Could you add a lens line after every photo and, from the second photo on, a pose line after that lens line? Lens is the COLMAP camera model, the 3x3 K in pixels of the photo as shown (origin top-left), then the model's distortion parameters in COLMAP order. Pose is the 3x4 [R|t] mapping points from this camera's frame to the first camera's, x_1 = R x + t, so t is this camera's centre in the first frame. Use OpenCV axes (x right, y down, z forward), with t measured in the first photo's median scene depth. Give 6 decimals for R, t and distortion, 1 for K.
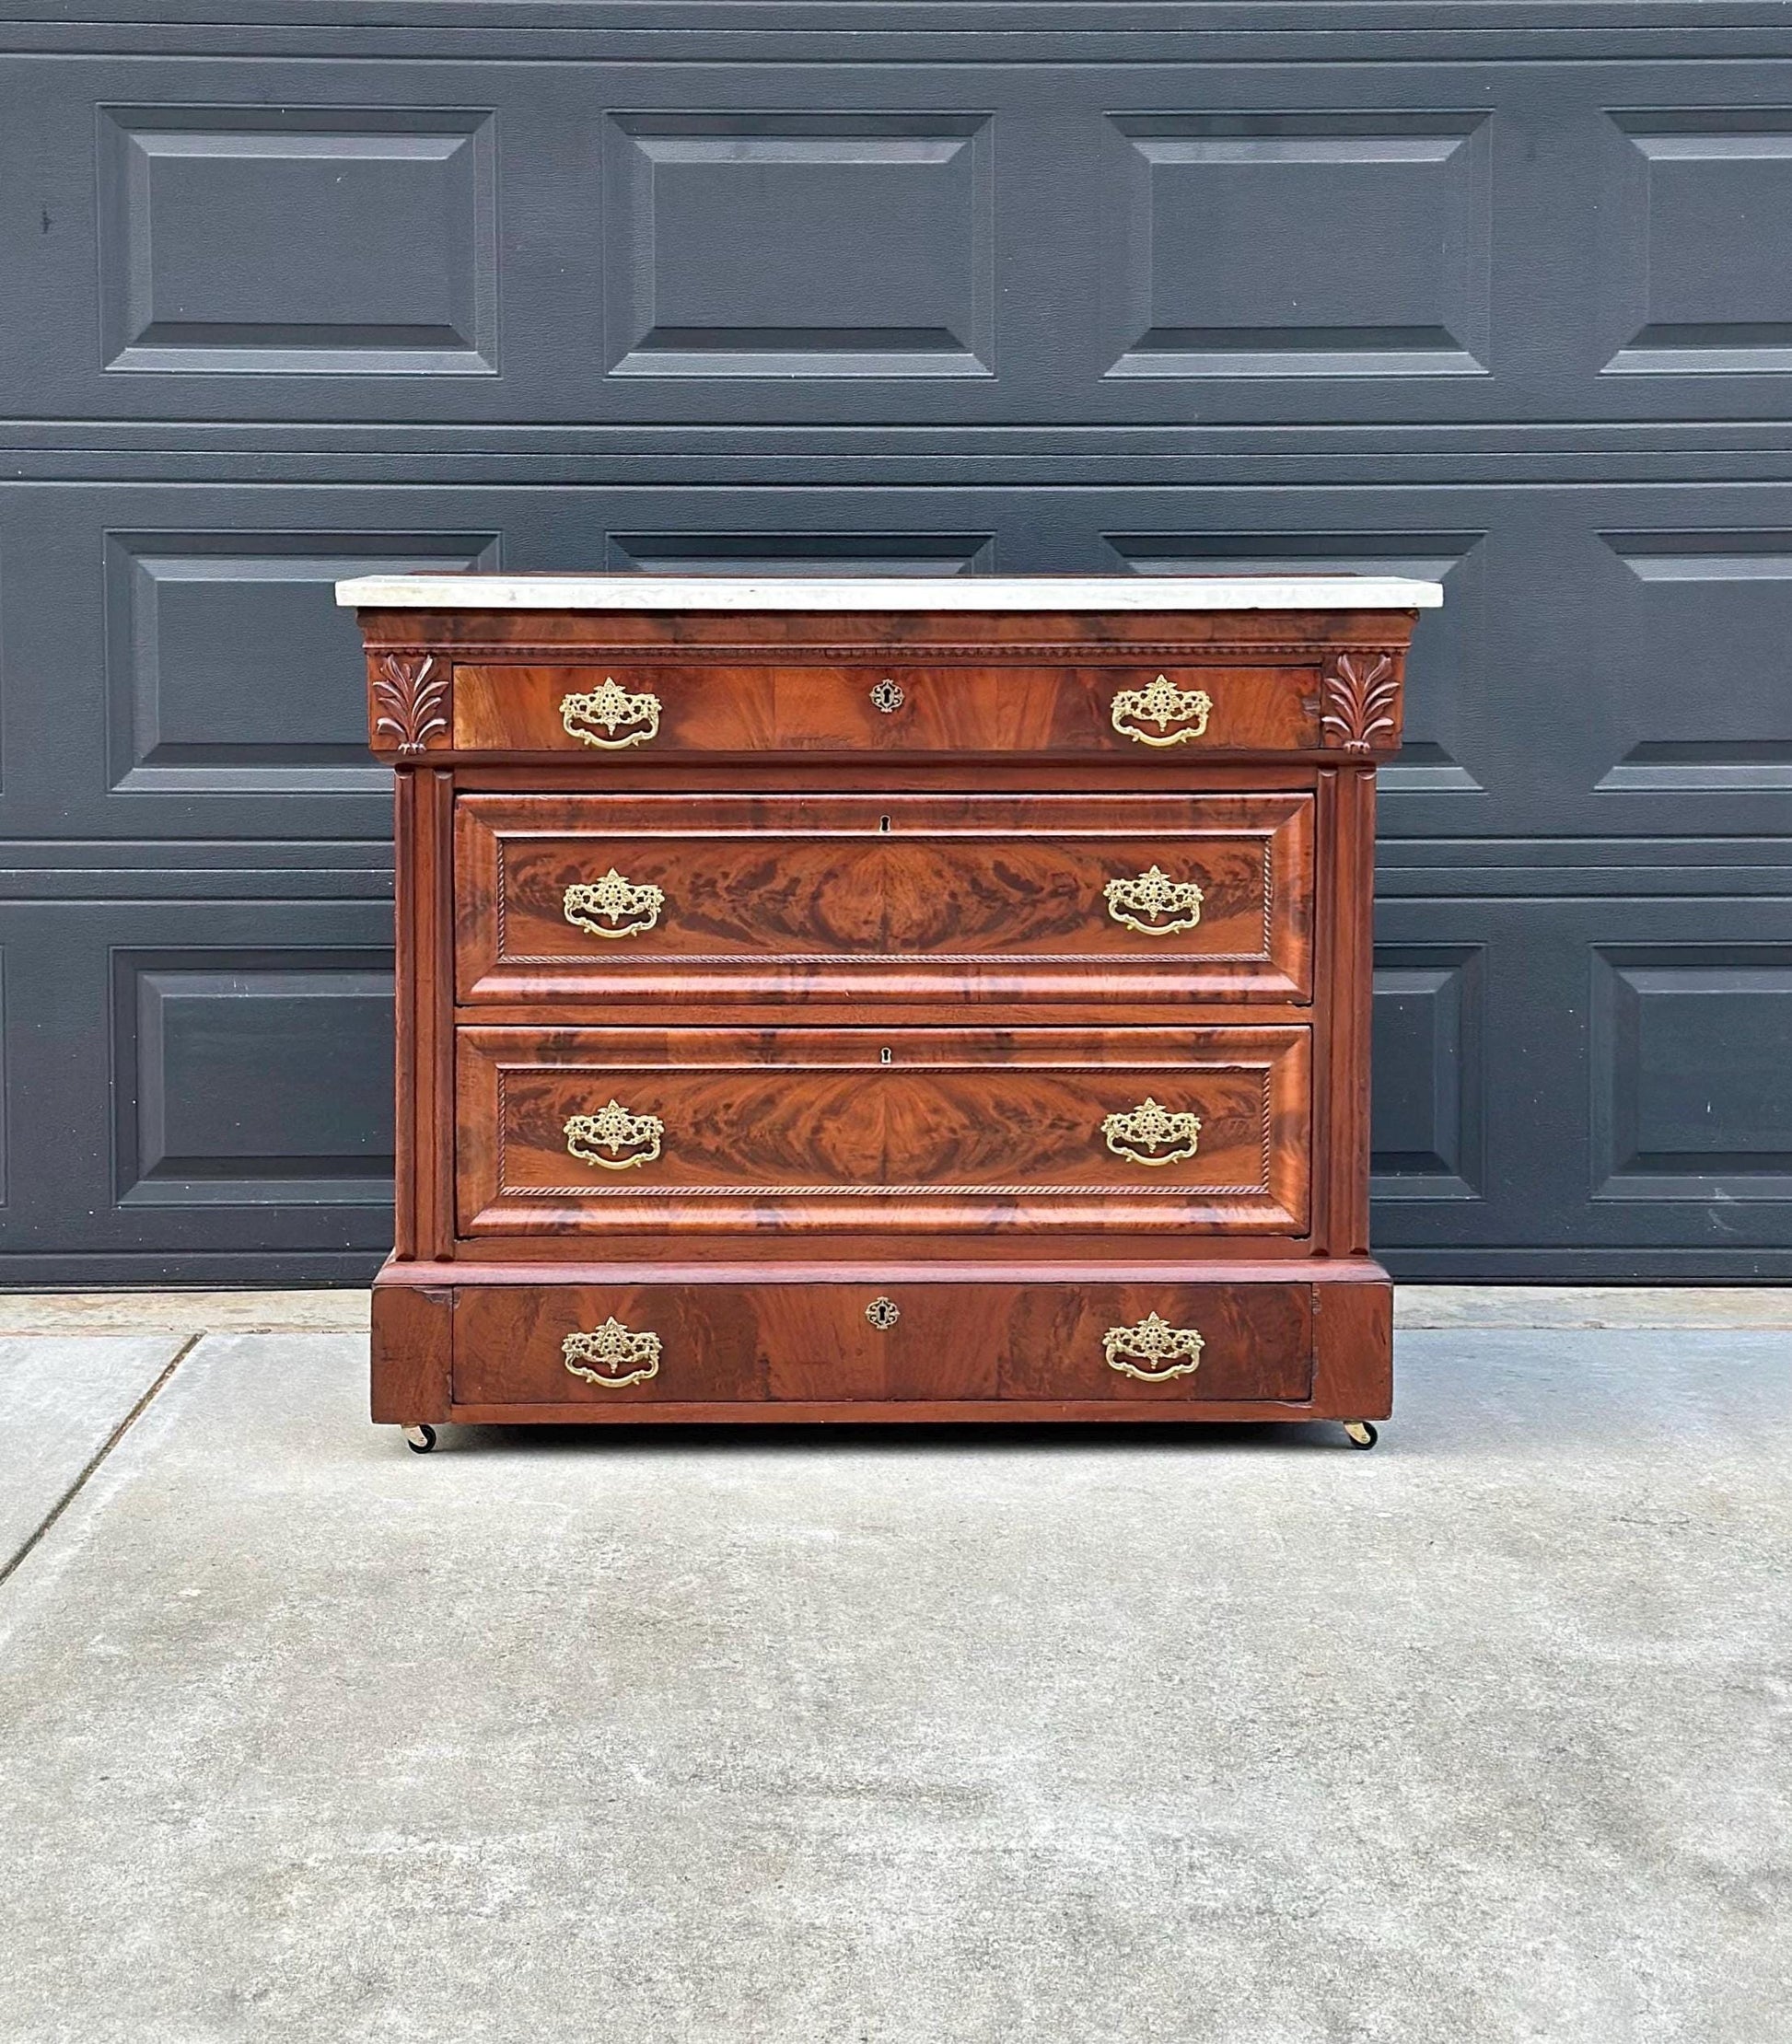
lens RADIAL K [[3525.7, 0, 895.4], [0, 3525.7, 805.1], [0, 0, 1]] dist [0.124853, 0.008109]
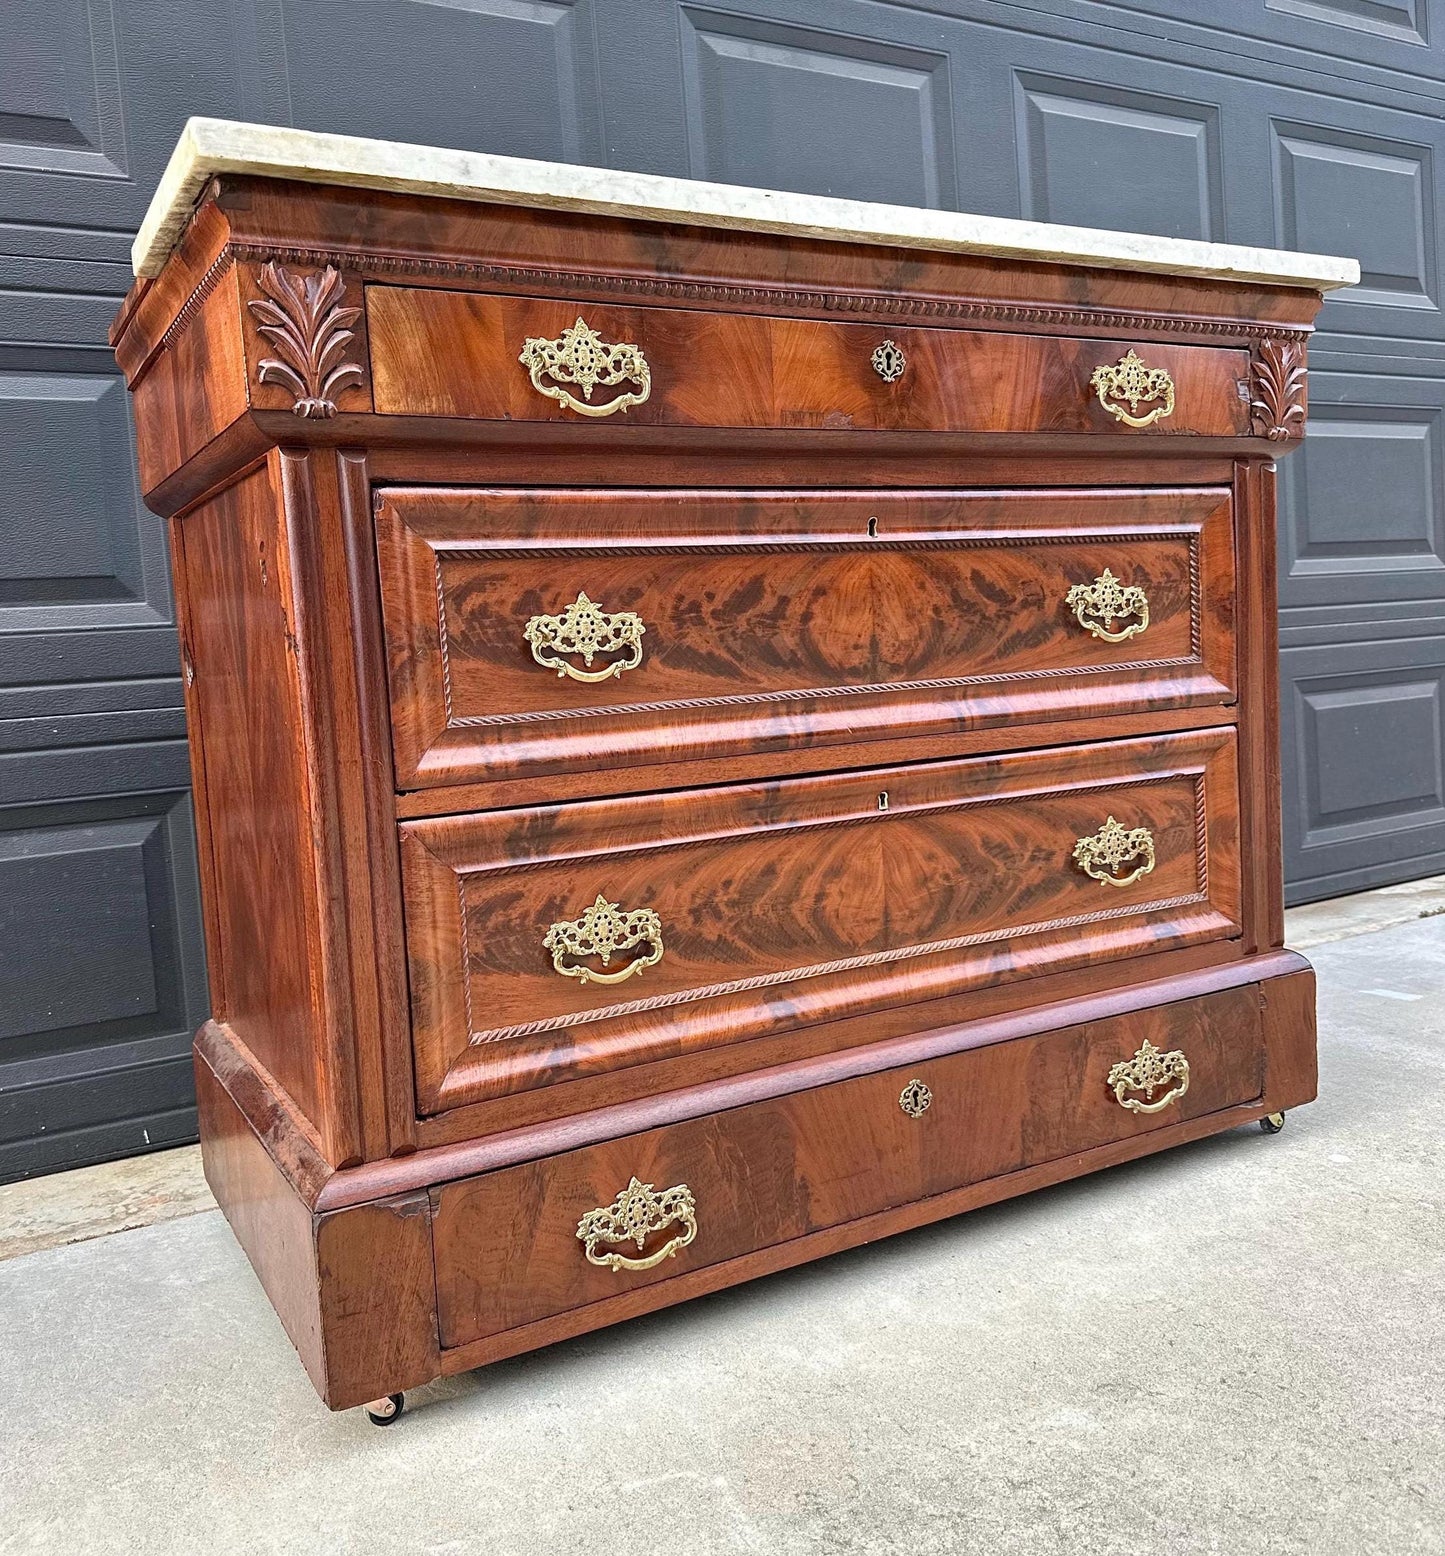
lens RADIAL K [[1369.0, 0, 716.3], [0, 1369.0, 770.1], [0, 0, 1]] dist [0.201615, -0.454258]
pose [[0.878463, -0.096831, 0.467895, -0.196480], [0.104042, 0.994518, 0.010478, 0.055840], [-0.466345, 0.039476, 0.883722, 0.722441]]
